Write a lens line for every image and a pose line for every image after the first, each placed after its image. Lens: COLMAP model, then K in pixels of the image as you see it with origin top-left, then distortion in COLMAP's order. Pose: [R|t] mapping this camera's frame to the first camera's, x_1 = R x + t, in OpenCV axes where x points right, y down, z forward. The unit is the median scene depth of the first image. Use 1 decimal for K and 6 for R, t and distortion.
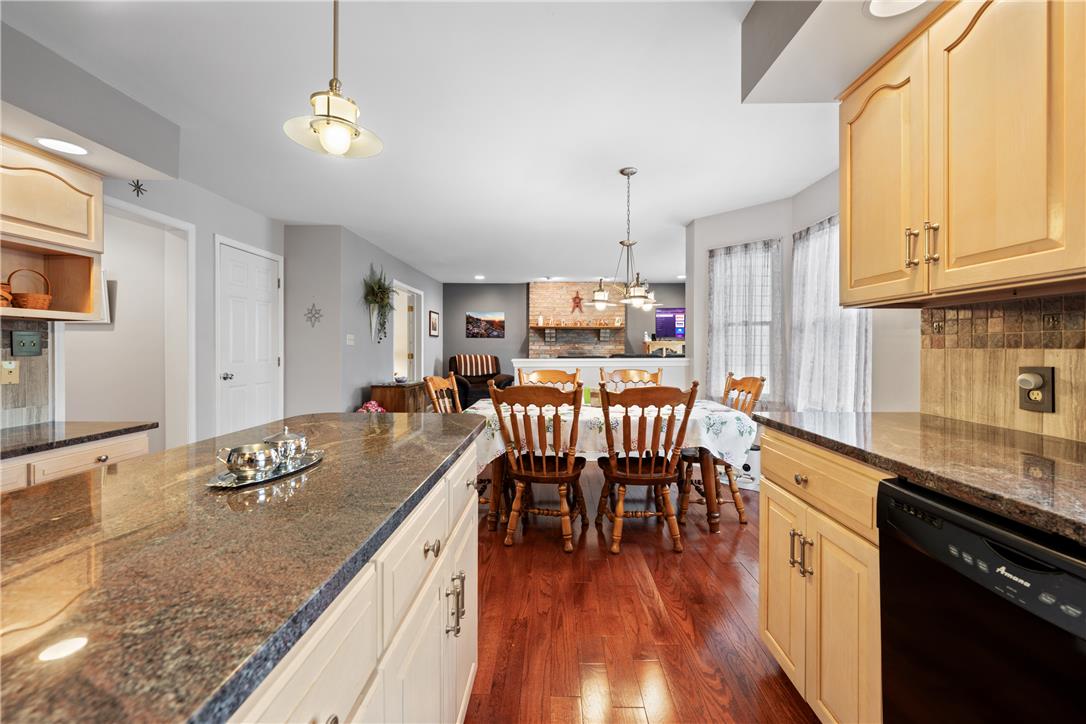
lens RADIAL K [[431.0, 0, 551.5], [0, 431.0, 347.2], [0, 0, 1]] dist [0.000106, -0.000029]
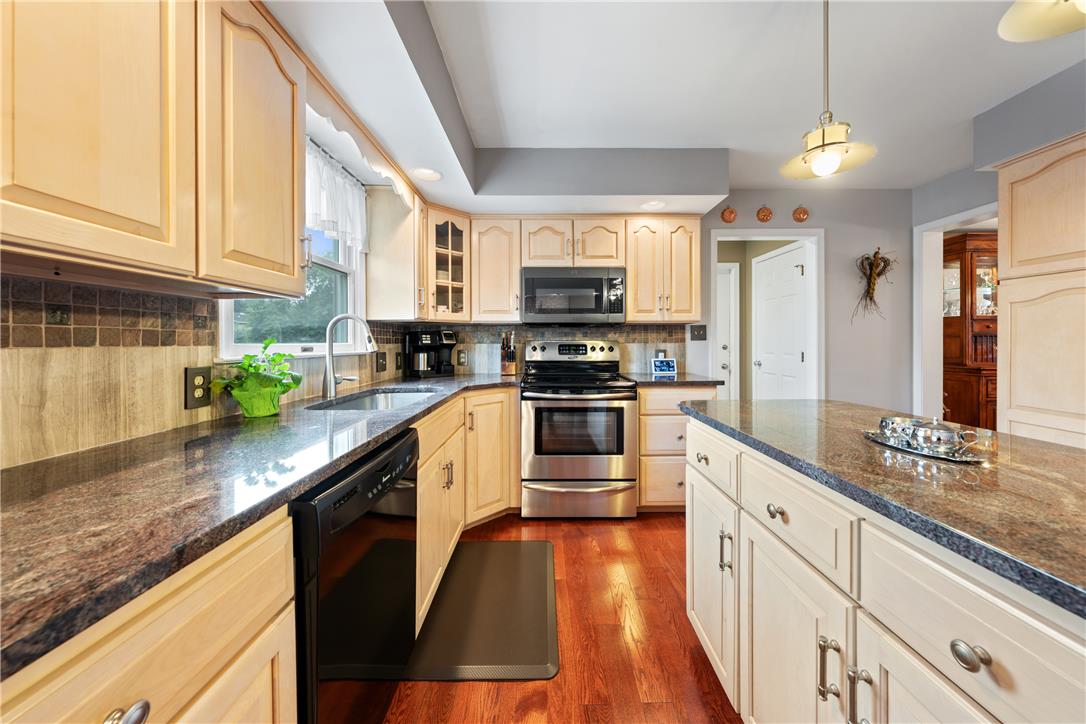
lens RADIAL K [[373.2, 0, 544.3], [0, 373.2, 343.8], [0, 0, 1]] dist [-0.002043, -0.000026]
pose [[-0.999963, 0.000278, -0.008549, 0.041789], [0.000222, 0.999979, 0.006553, -0.001105], [0.008551, 0.006551, -0.999942, 0.228976]]
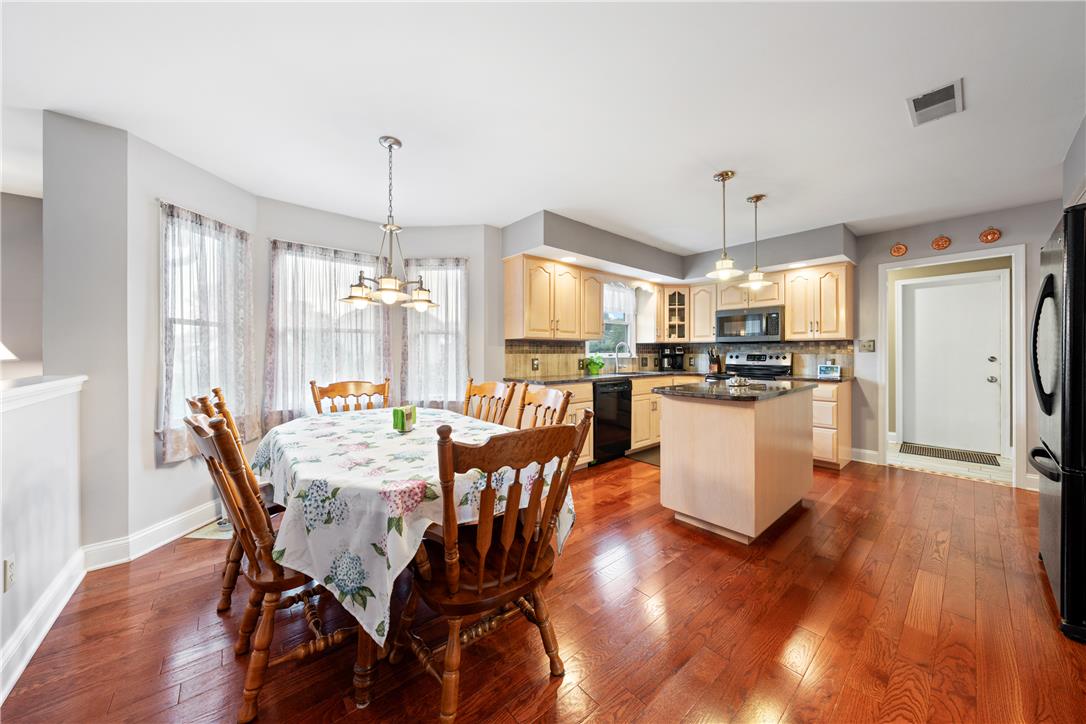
lens RADIAL K [[373.2, 0, 544.6], [0, 373.2, 353.1], [0, 0, 1]] dist [-0.002043, -0.000026]
pose [[-0.658359, -0.002424, 0.752701, -0.233574], [-0.000534, 0.999996, 0.002754, -0.002023], [-0.752704, 0.001411, -0.658357, 0.517624]]
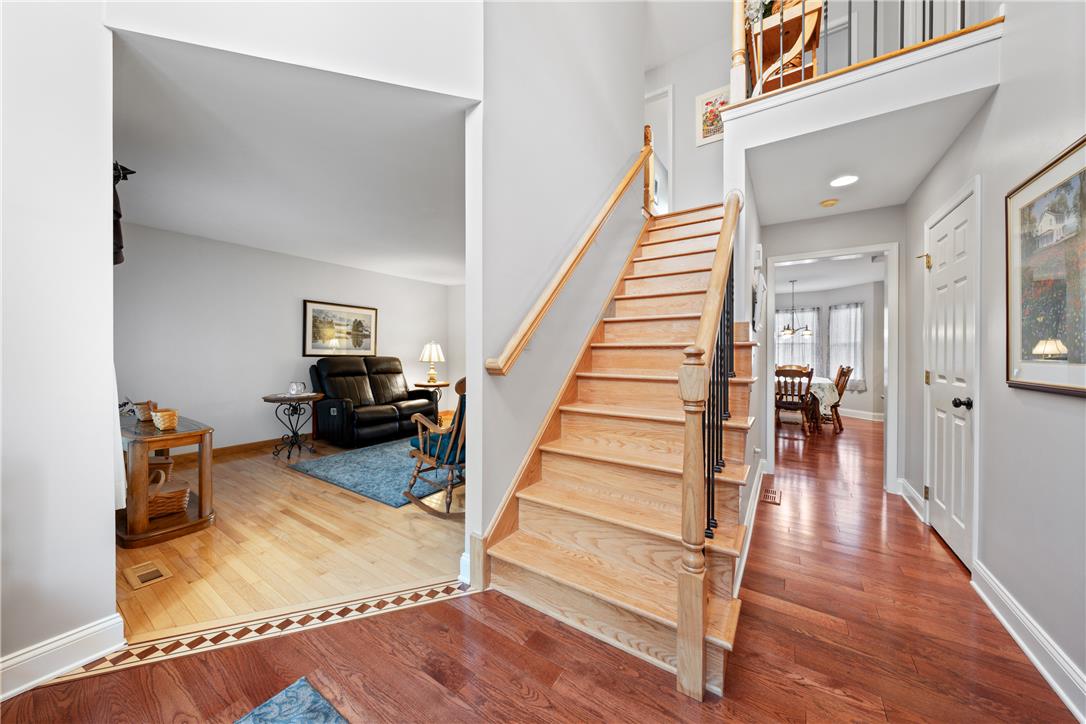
lens RADIAL K [[373.2, 0, 545.9], [0, 373.2, 358.1], [0, 0, 1]] dist [-0.002043, -0.000026]
pose [[0.546338, -0.011536, 0.837485, -0.962980], [-0.001815, 0.999886, 0.014957, -0.001822], [-0.837563, -0.009691, 0.546255, 0.418704]]
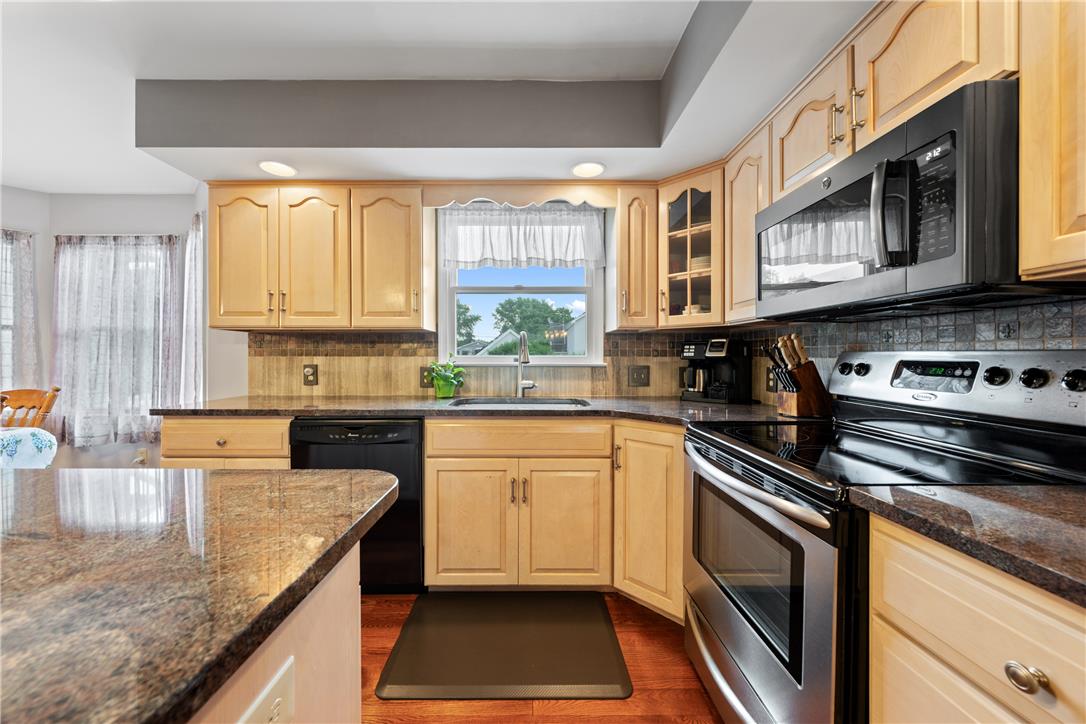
lens RADIAL K [[398.9, 0, 533.0], [0, 398.9, 358.3], [0, 0, 1]] dist [-0.006211, 0.000151]
pose [[-0.005740, -0.006426, 0.999963, -0.146425], [0.000393, 0.999979, 0.006429, 0.000262], [-0.999983, 0.000430, -0.005738, -0.017243]]
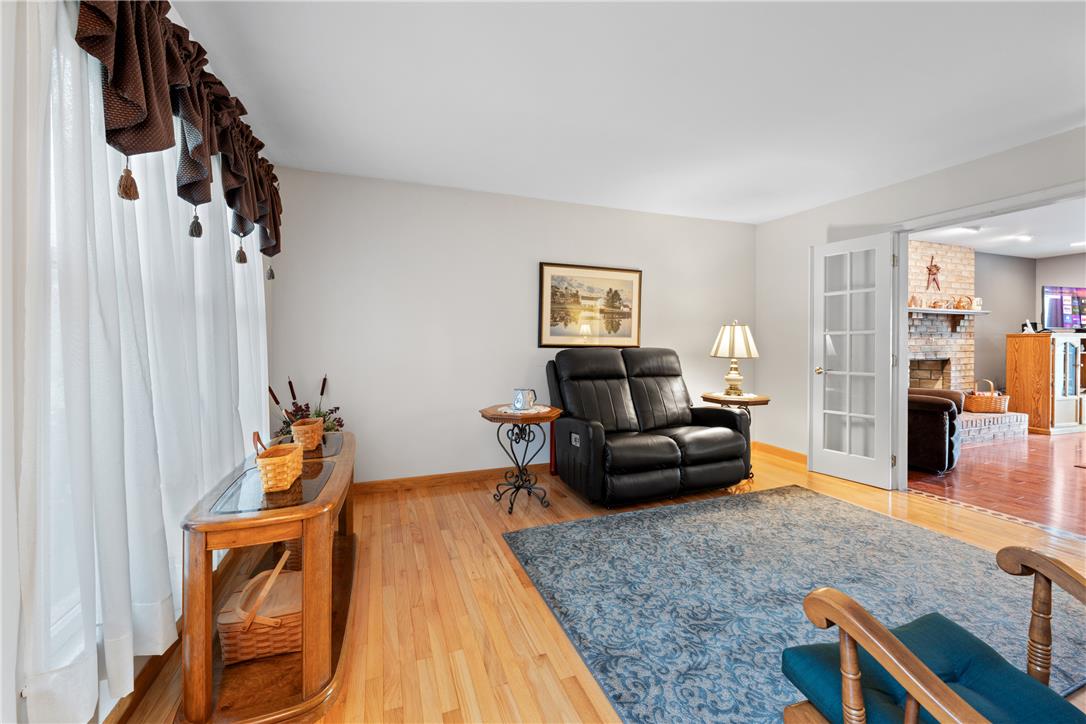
lens RADIAL K [[431.0, 0, 545.1], [0, 431.0, 345.4], [0, 0, 1]] dist [0.000106, -0.000029]
pose [[0.932091, -0.004393, 0.362199, -0.817748], [0.000427, 0.999939, 0.011028, -0.002064], [-0.362225, -0.010125, 0.932036, 0.669771]]
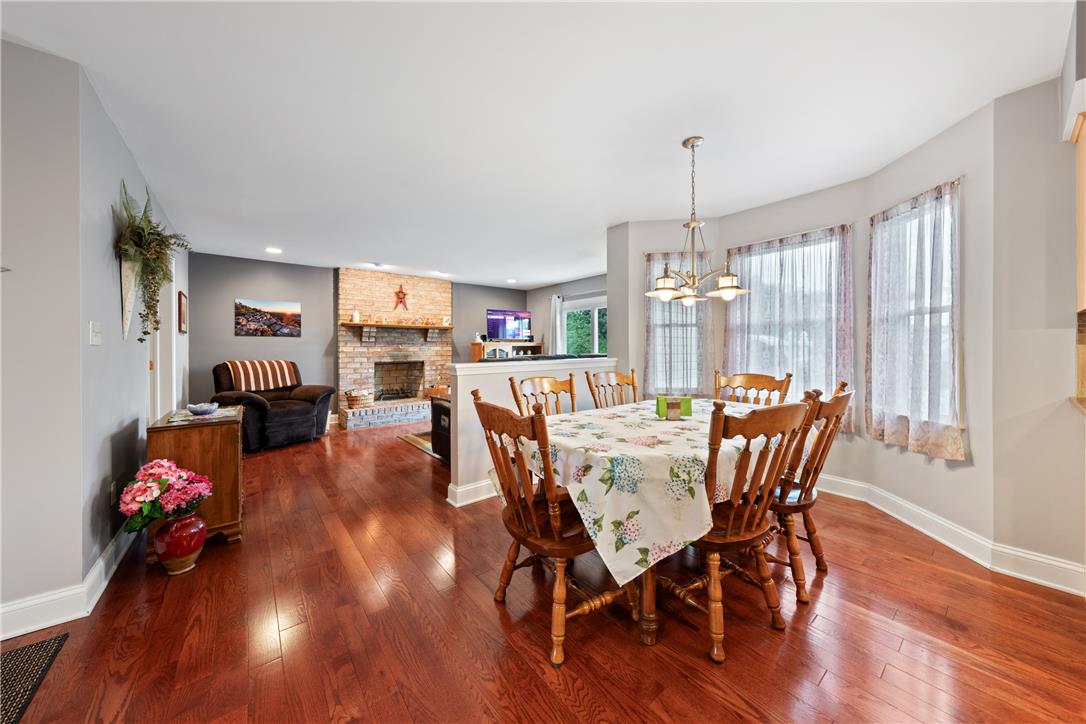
lens RADIAL K [[373.2, 0, 545.3], [0, 373.2, 352.4], [0, 0, 1]] dist [-0.002043, -0.000026]
pose [[0.772730, -0.011326, 0.634633, -0.219314], [0.005791, 0.999925, 0.010795, 0.001221], [-0.634708, -0.004667, 0.772738, 0.251483]]
